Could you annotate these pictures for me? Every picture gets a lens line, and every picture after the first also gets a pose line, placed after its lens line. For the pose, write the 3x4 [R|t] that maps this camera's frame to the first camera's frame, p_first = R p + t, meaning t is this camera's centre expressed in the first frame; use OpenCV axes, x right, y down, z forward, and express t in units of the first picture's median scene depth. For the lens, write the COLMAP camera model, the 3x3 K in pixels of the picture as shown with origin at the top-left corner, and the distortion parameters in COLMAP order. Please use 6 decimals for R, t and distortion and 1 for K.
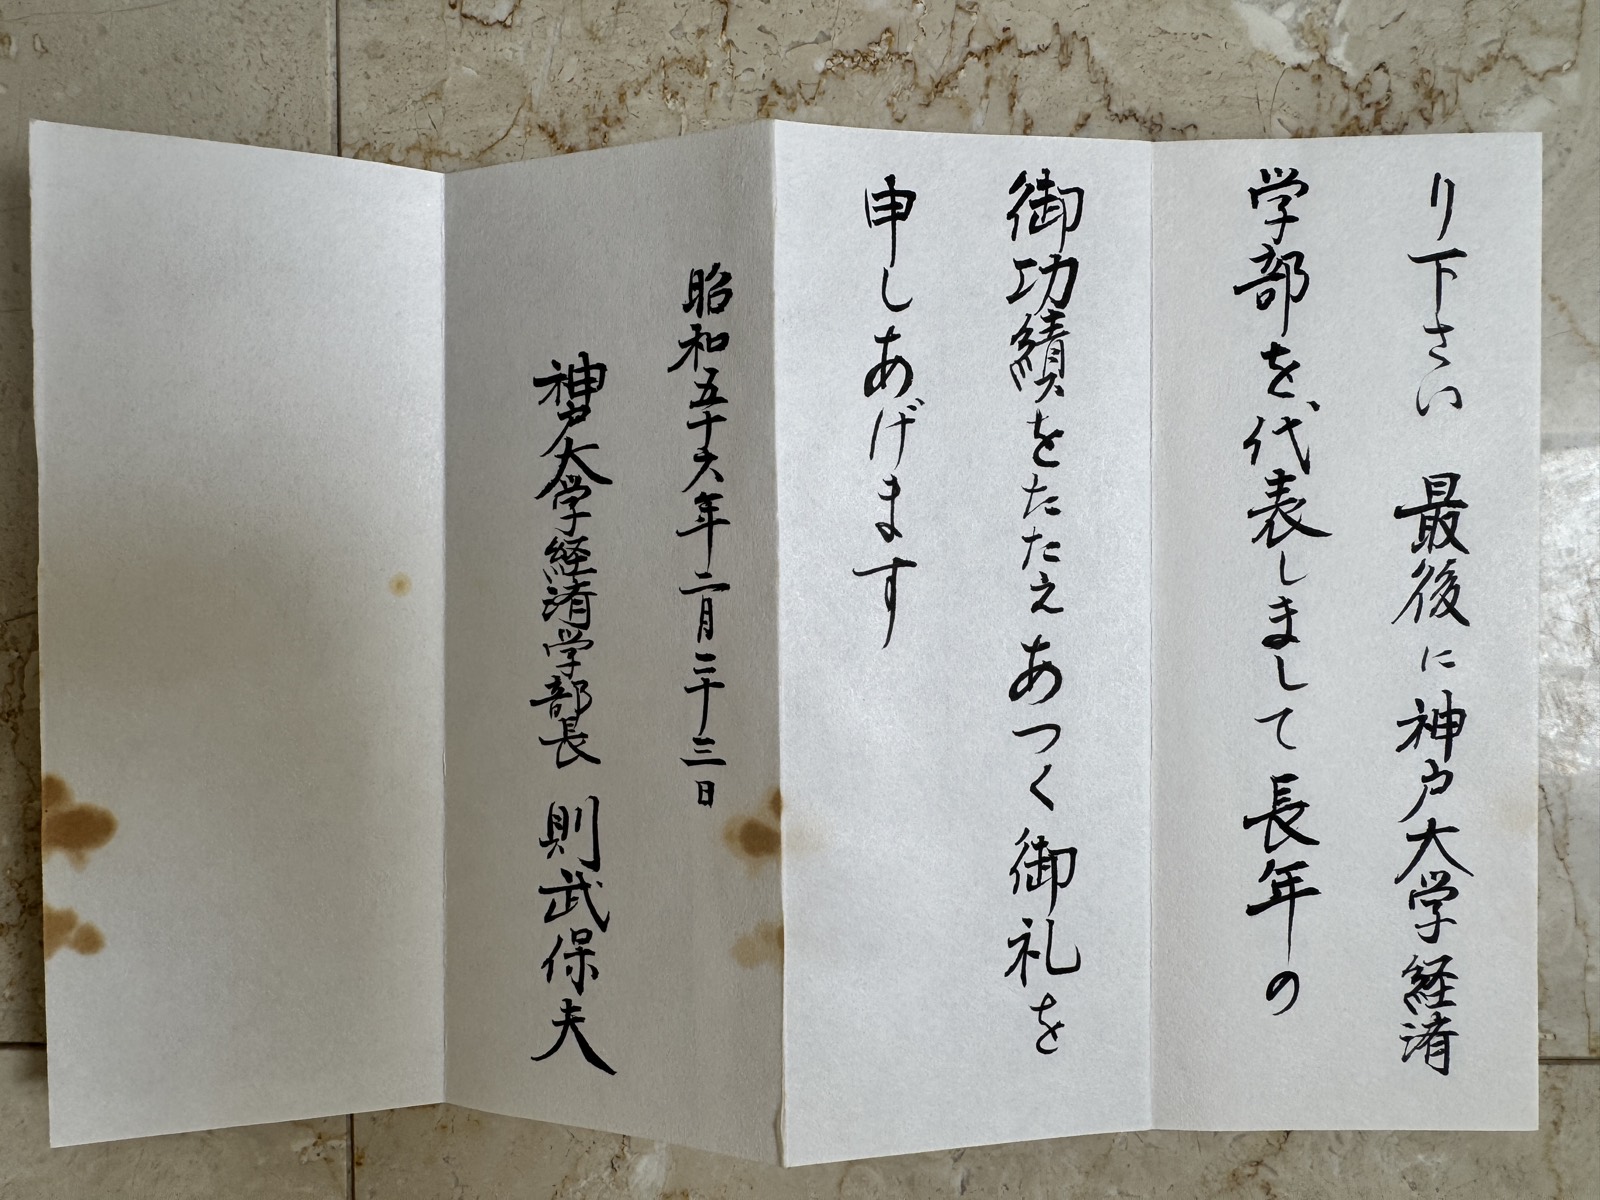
lens RADIAL K [[1073.7, 0, 799.7], [0, 1073.7, 568.0], [0, 0, 1]] dist [-0.004169, 0.002194]
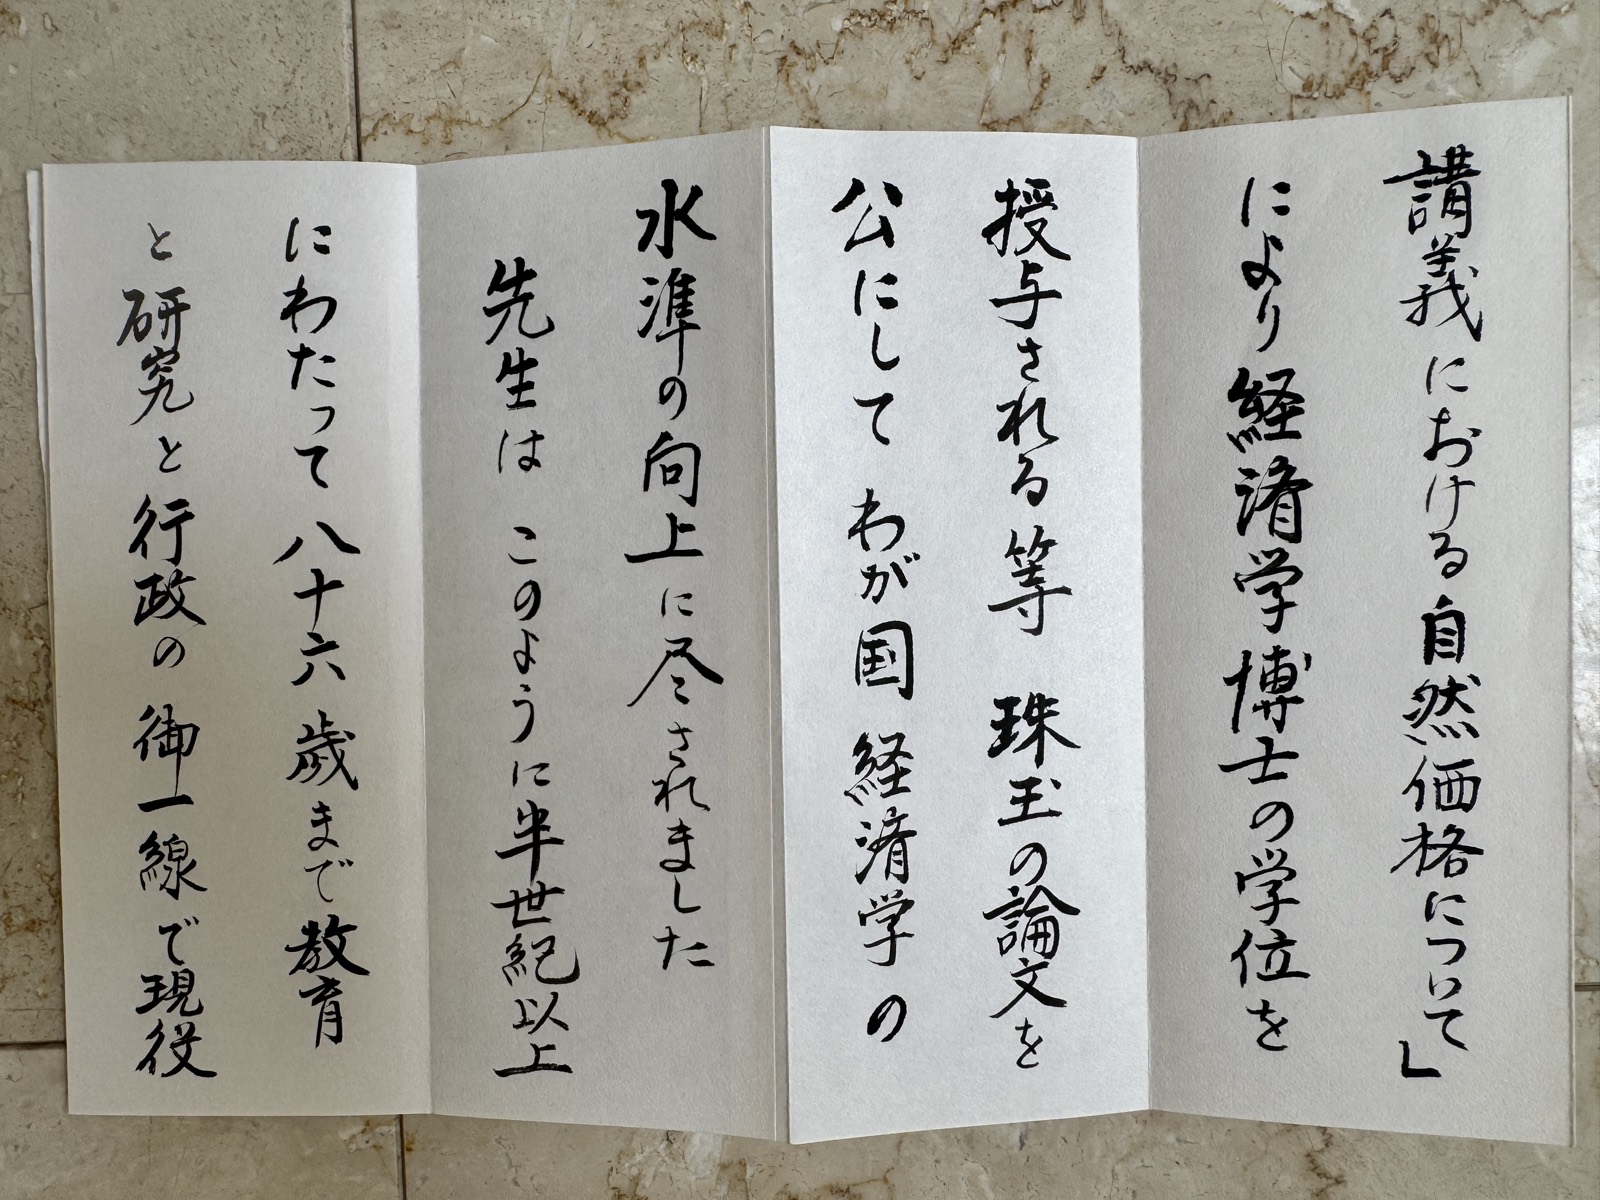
lens RADIAL K [[1073.7, 0, 773.6], [0, 1073.7, 591.0], [0, 0, 1]] dist [-0.004169, 0.002194]
pose [[0.998982, -0.037295, 0.025369, -0.086415], [0.037675, 0.999182, -0.014698, 0.074436], [-0.024800, 0.015639, 0.999570, 0.003391]]
